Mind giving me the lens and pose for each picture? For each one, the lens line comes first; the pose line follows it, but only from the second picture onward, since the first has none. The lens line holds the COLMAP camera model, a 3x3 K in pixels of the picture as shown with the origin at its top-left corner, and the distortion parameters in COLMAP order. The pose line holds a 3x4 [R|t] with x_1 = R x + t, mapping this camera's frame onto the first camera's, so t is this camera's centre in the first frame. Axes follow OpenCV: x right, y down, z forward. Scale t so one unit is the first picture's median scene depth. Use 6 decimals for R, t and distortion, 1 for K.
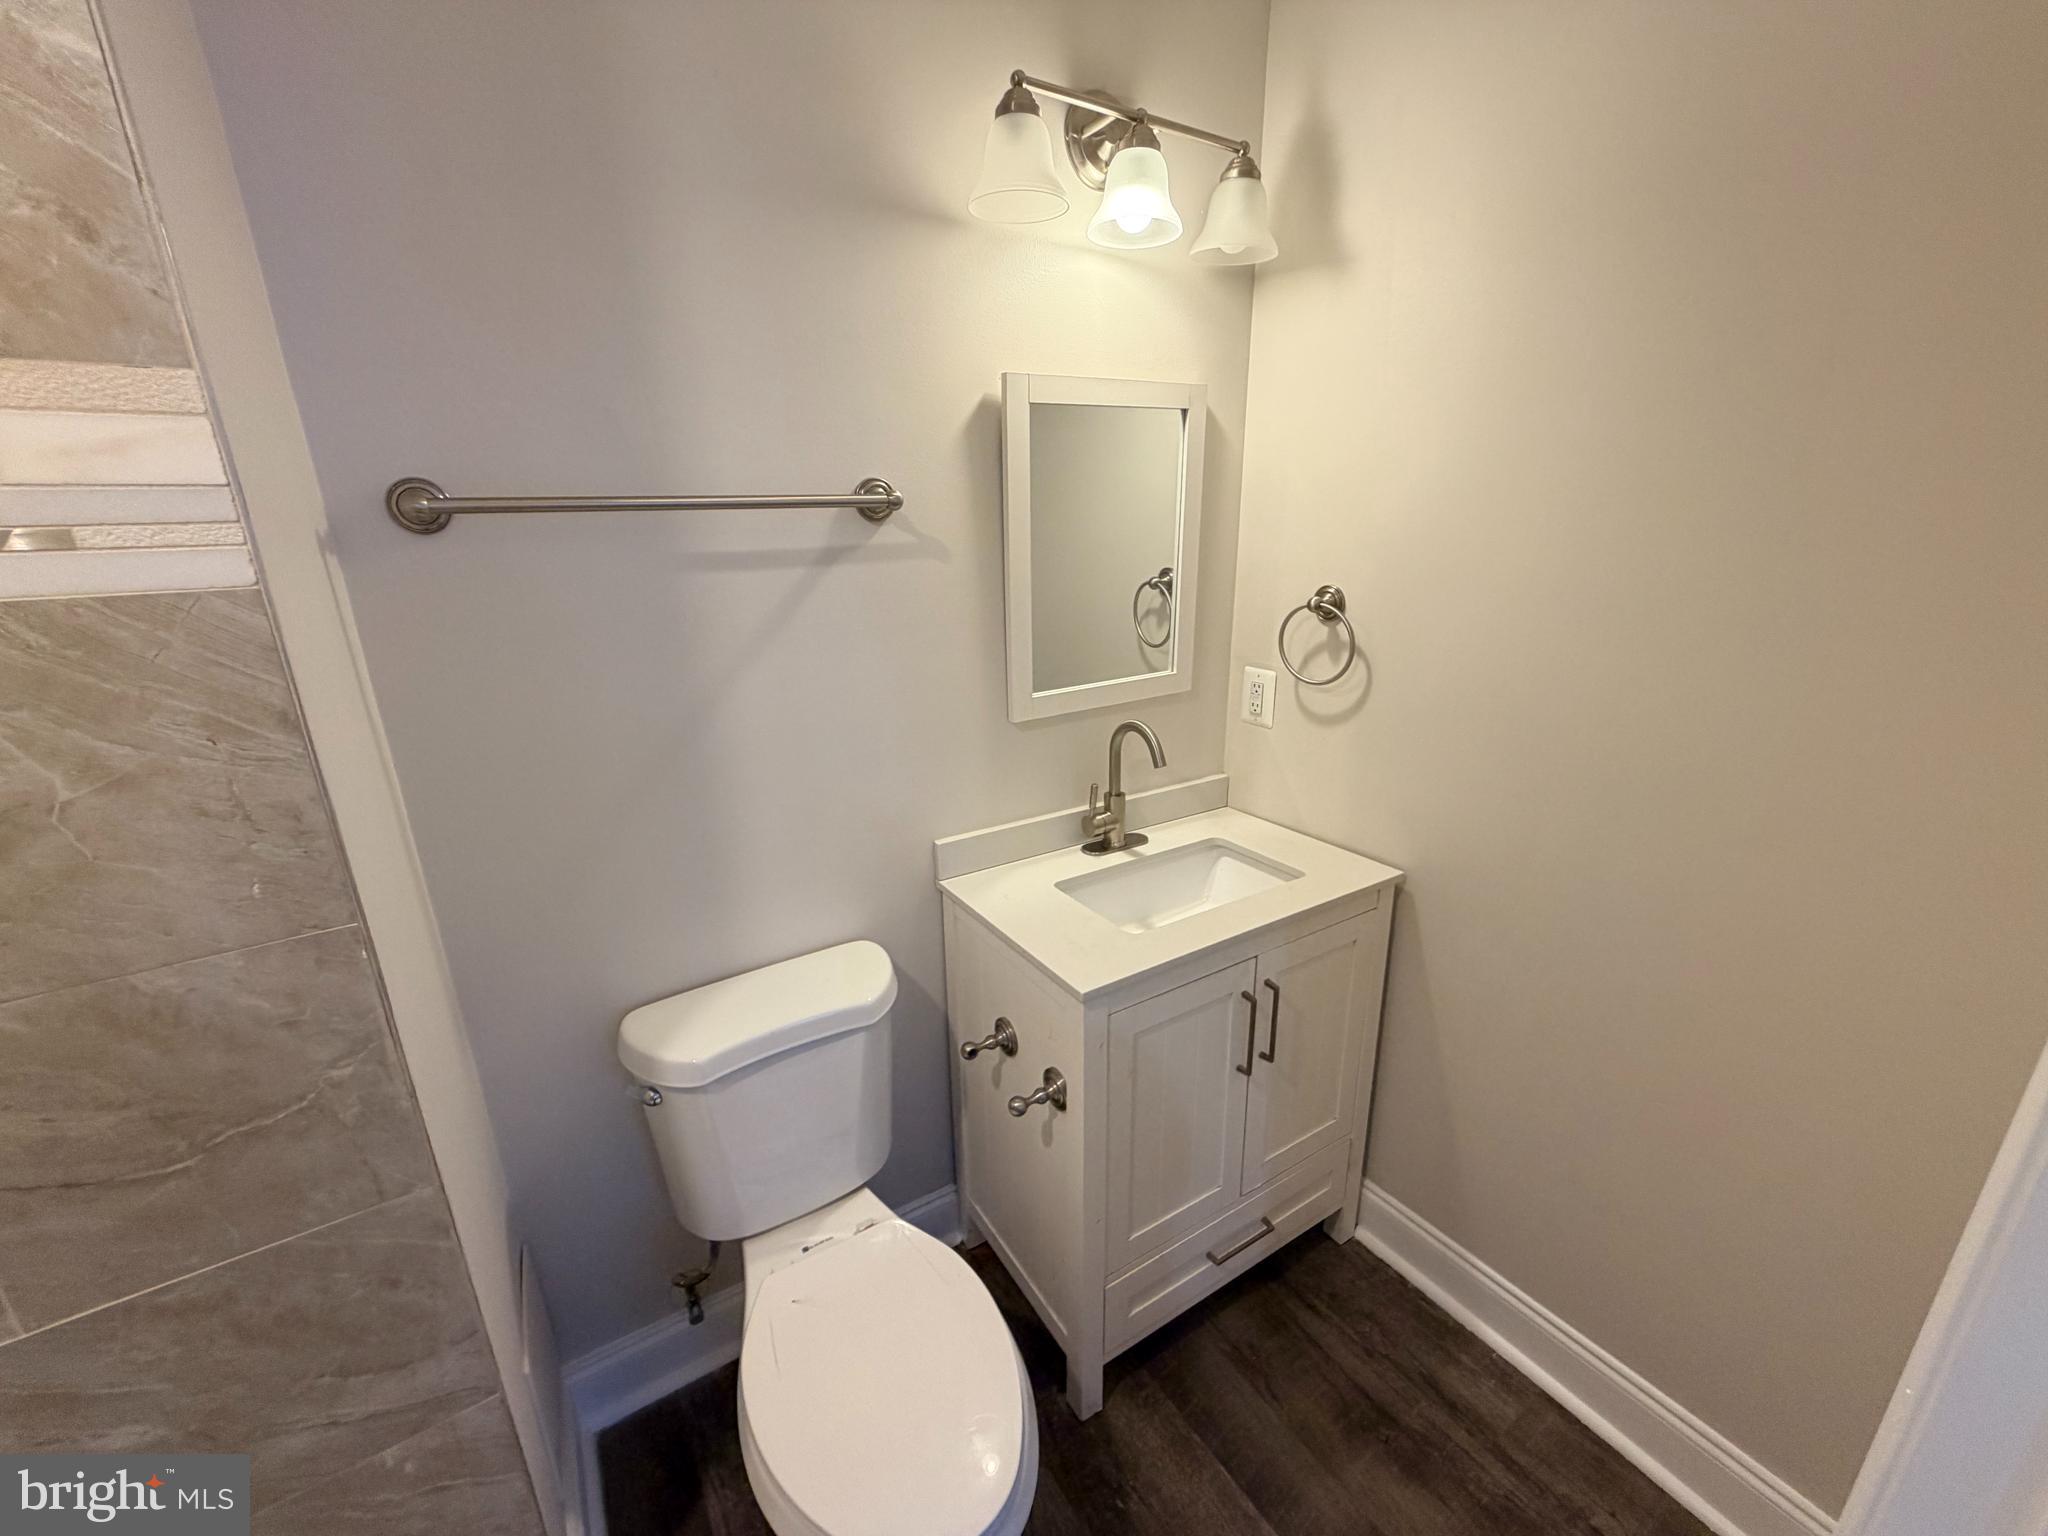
lens RADIAL K [[820.0, 0, 1017.4], [0, 820.0, 765.4], [0, 0, 1]] dist [0.000636, 0.000043]
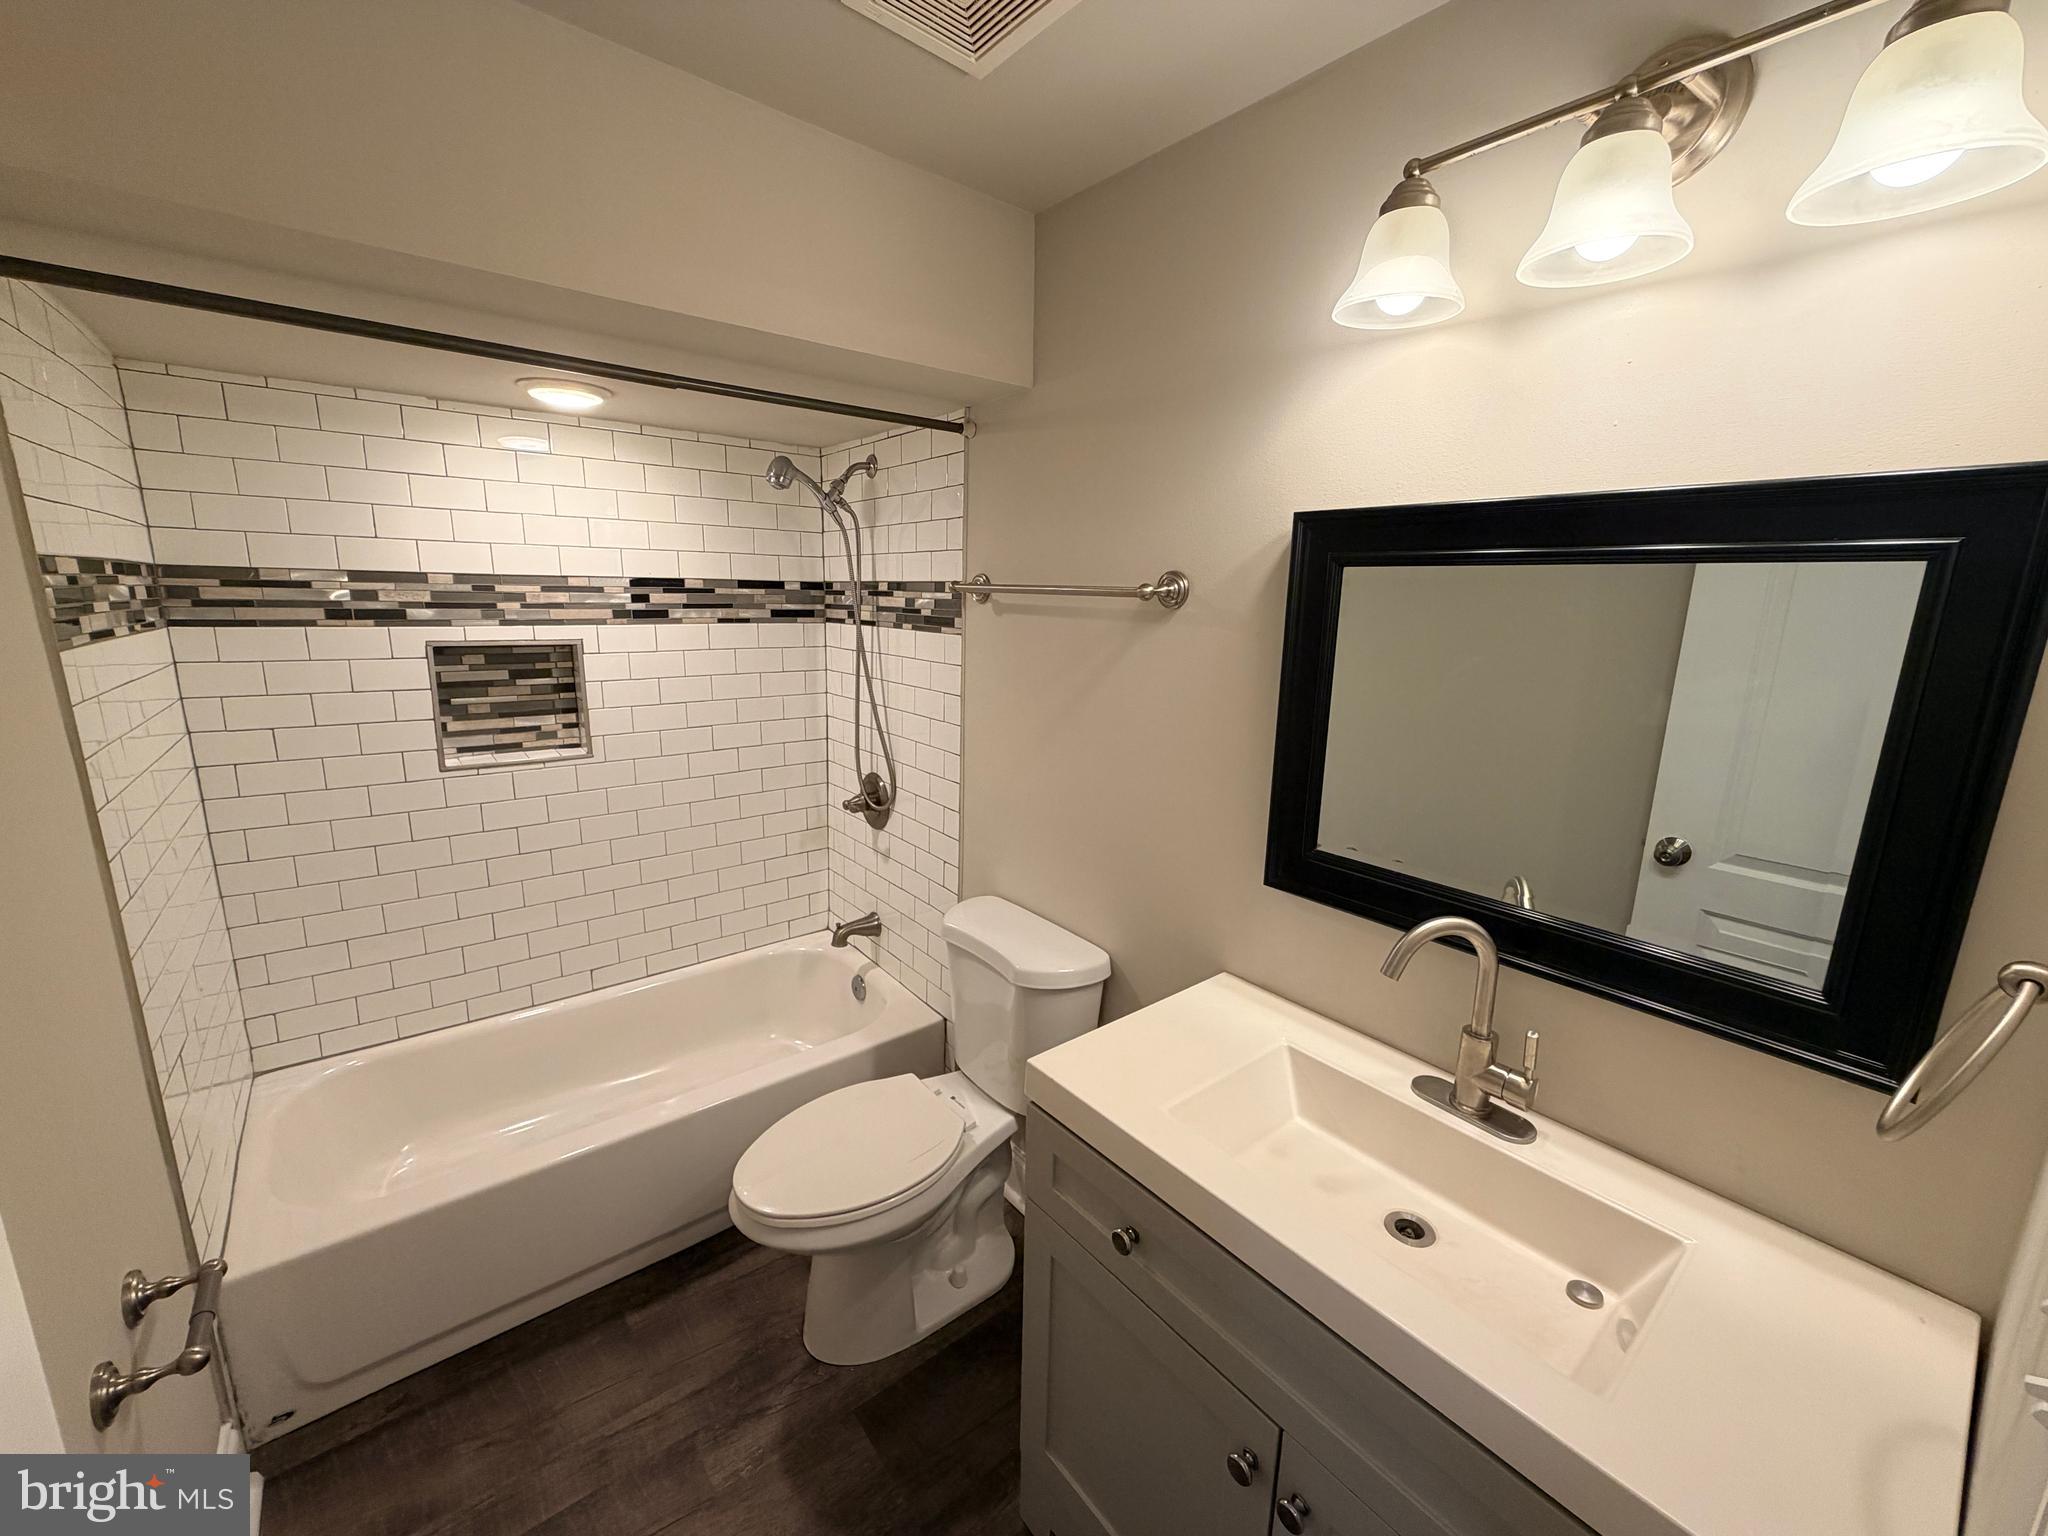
lens RADIAL K [[820.0, 0, 1017.4], [0, 820.0, 765.4], [0, 0, 1]] dist [0.000636, 0.000043]
pose [[0.125883, 0.237262, -0.963255, 0.944498], [-0.328652, 0.926122, 0.185166, -0.240347], [0.936024, 0.293266, 0.194560, 0.588298]]
